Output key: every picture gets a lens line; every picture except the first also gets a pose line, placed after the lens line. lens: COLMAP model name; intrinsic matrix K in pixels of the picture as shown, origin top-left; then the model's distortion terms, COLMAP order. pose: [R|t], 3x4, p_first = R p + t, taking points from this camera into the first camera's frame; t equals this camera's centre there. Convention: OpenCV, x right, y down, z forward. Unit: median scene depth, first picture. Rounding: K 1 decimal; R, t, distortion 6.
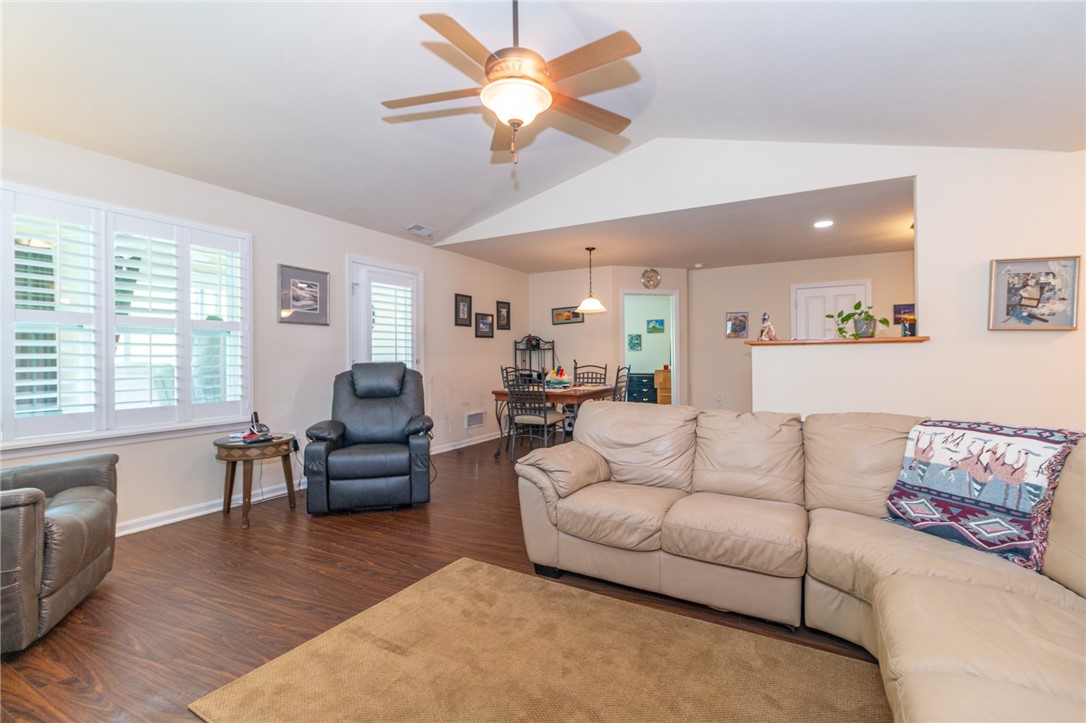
lens RADIAL K [[503.3, 0, 555.2], [0, 503.3, 352.1], [0, 0, 1]] dist [-0.000081, 0.000023]
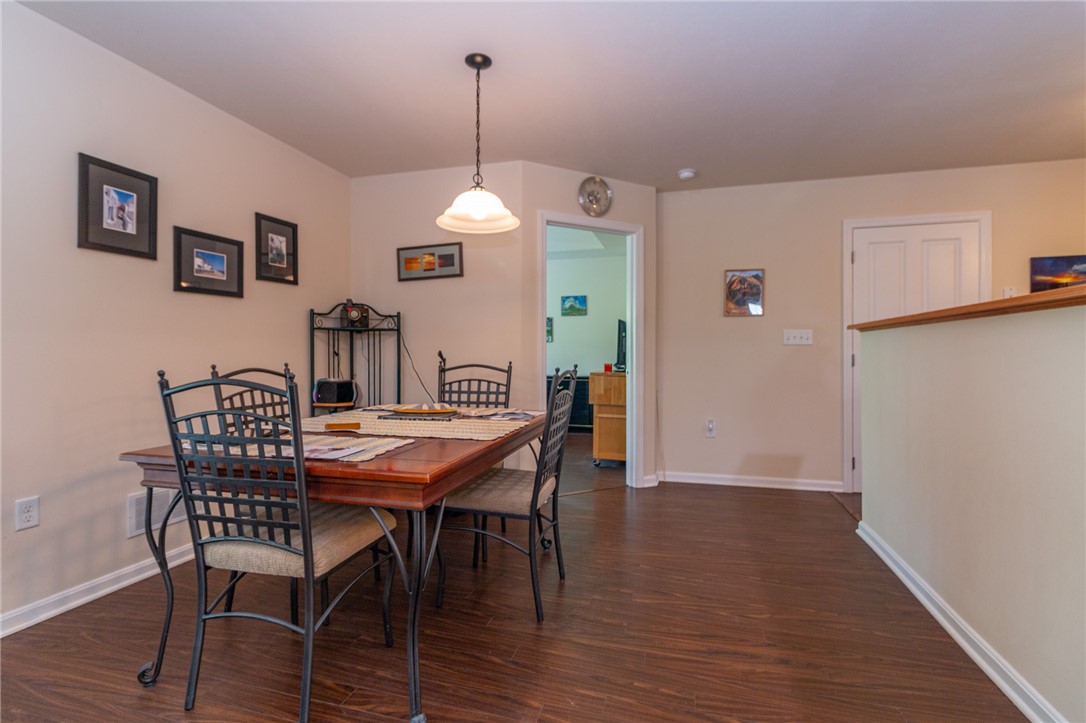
lens RADIAL K [[503.3, 0, 555.2], [0, 503.3, 352.1], [0, 0, 1]] dist [-0.000081, 0.000023]
pose [[0.974494, 0.010278, 0.224179, 0.037675], [-0.011376, 0.999929, 0.003610, 0.012629], [-0.224126, -0.006069, 0.974541, 0.533113]]
